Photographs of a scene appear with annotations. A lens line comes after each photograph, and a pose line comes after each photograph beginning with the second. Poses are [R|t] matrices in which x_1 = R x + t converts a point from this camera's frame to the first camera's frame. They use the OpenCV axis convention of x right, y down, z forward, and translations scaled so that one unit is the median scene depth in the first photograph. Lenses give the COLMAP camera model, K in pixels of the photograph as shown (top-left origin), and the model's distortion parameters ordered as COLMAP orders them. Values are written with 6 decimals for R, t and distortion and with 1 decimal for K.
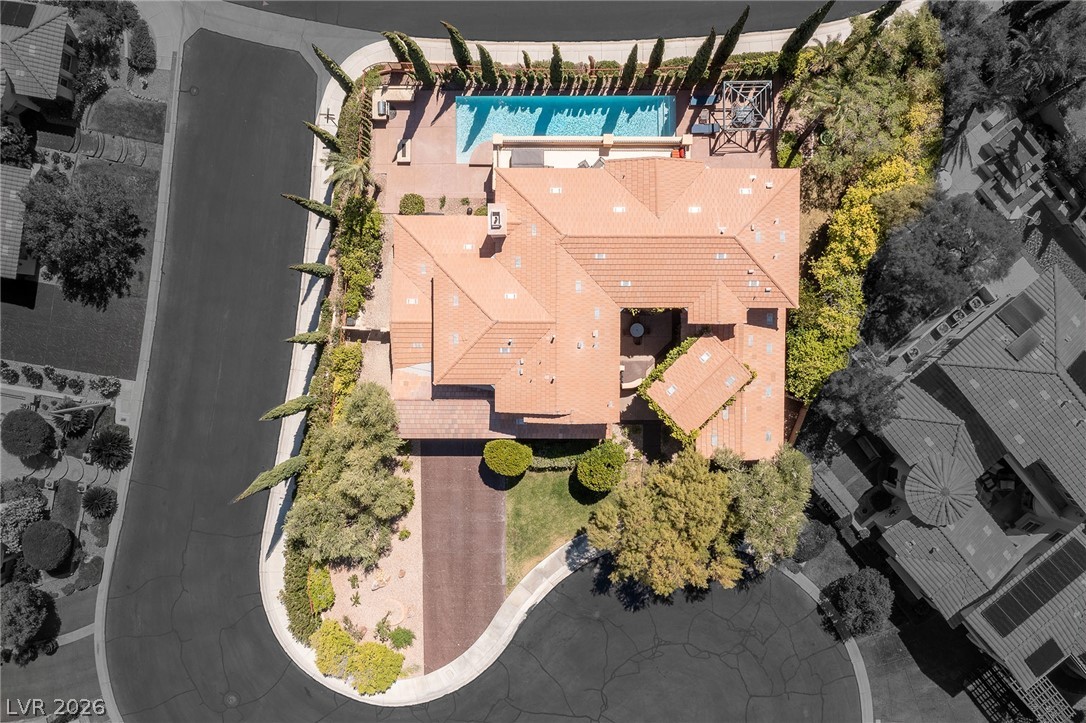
lens RADIAL K [[877.2, 0, 543.0], [0, 877.2, 361.5], [0, 0, 1]] dist [-0.050473, -0.002580]
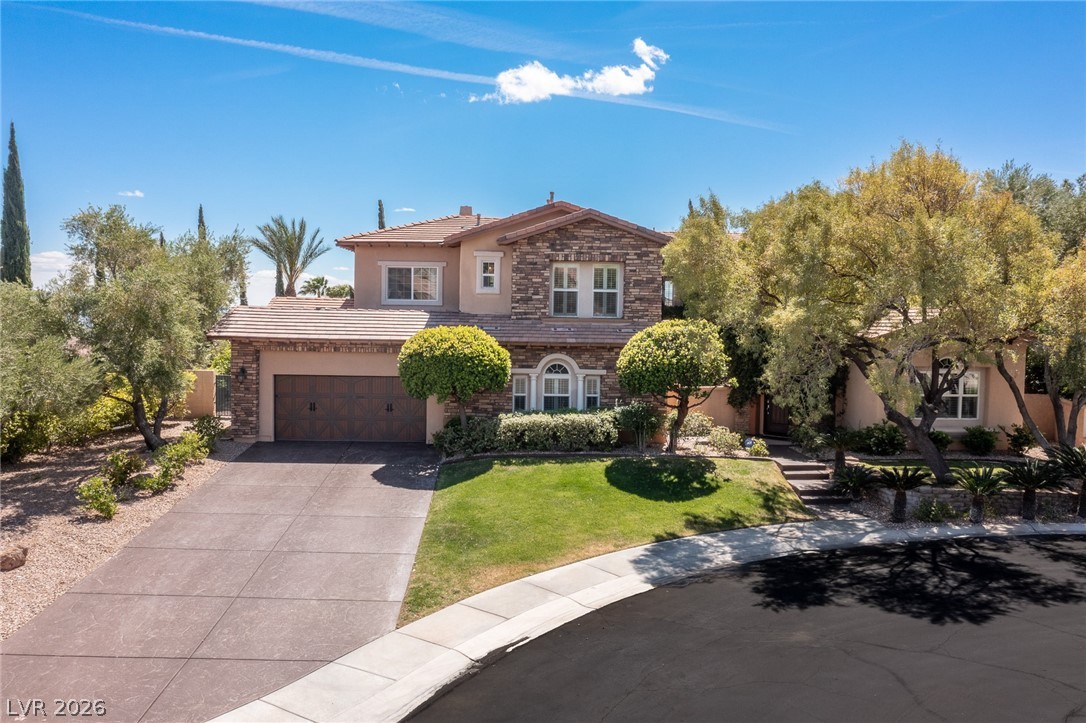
lens RADIAL K [[877.2, 0, 543.0], [0, 877.2, 361.5], [0, 0, 1]] dist [-0.050473, -0.002580]
pose [[0.999100, 0.013338, 0.040269, -0.016355], [0.039713, 0.039608, -0.998426, 0.503933], [-0.014912, 0.999126, 0.039042, 0.919567]]
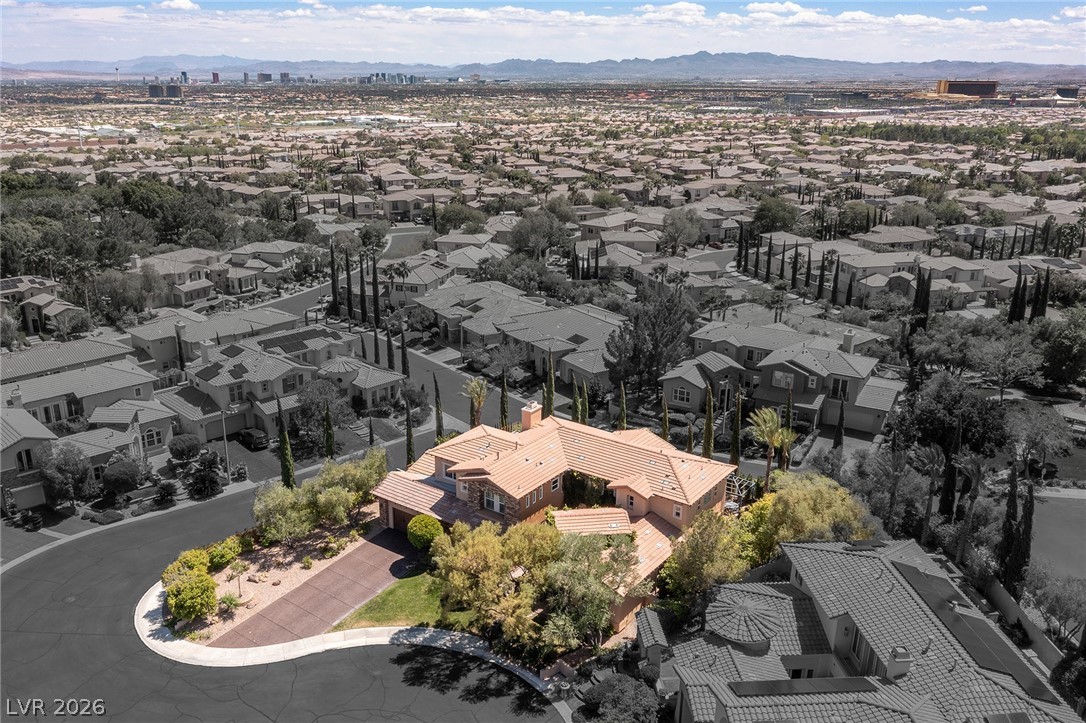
lens RADIAL K [[877.2, 0, 543.0], [0, 877.2, 361.5], [0, 0, 1]] dist [-0.050473, -0.002580]
pose [[0.822088, 0.202914, -0.531974, 0.641790], [-0.568041, 0.228758, -0.790569, 0.854333], [-0.038724, 0.952101, 0.303323, 0.384245]]
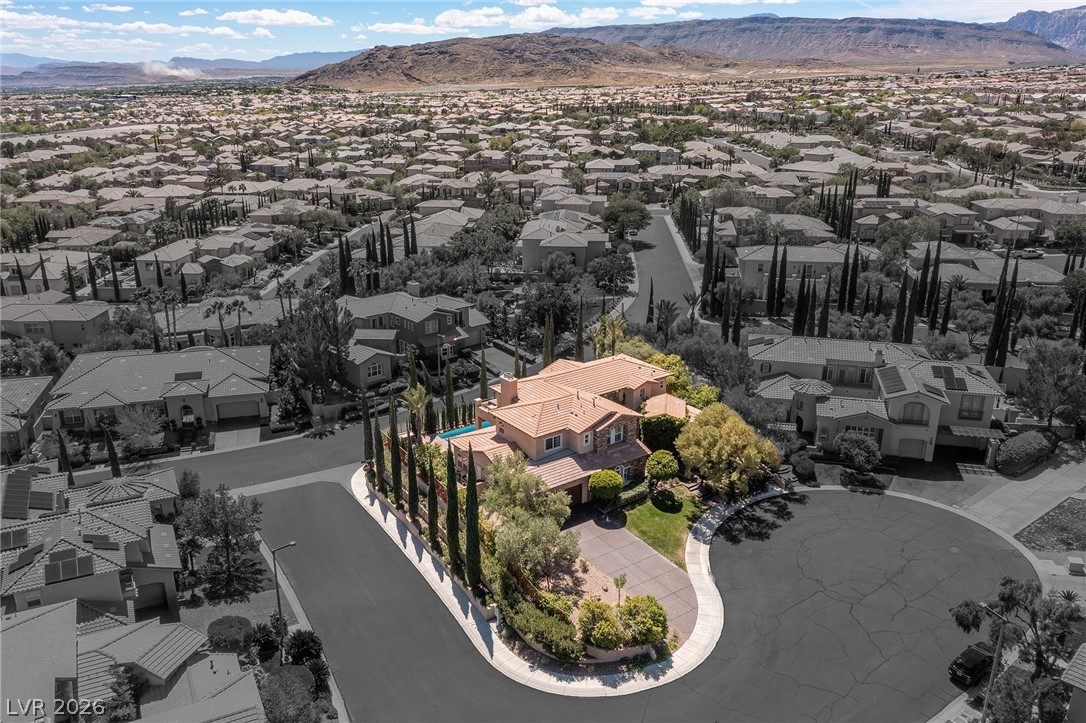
lens RADIAL K [[877.2, 0, 543.0], [0, 877.2, 361.5], [0, 0, 1]] dist [-0.050473, -0.002580]
pose [[0.794637, -0.183127, 0.578807, -0.808646], [0.607025, 0.253069, -0.753310, 0.952648], [-0.008527, 0.949958, 0.312260, 0.378939]]
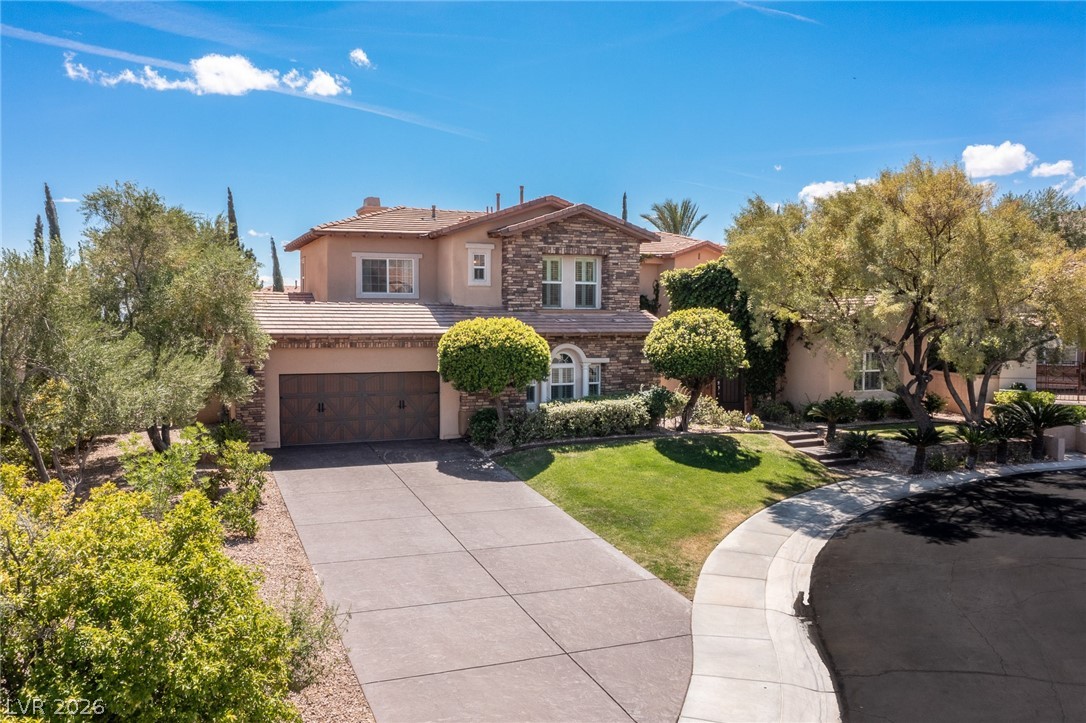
lens RADIAL K [[877.2, 0, 543.0], [0, 877.2, 361.5], [0, 0, 1]] dist [-0.050473, -0.002580]
pose [[0.920363, -0.019093, 0.390599, -0.175829], [0.391040, 0.033710, -0.919756, 0.478084], [0.004394, 0.999249, 0.038492, 0.924281]]
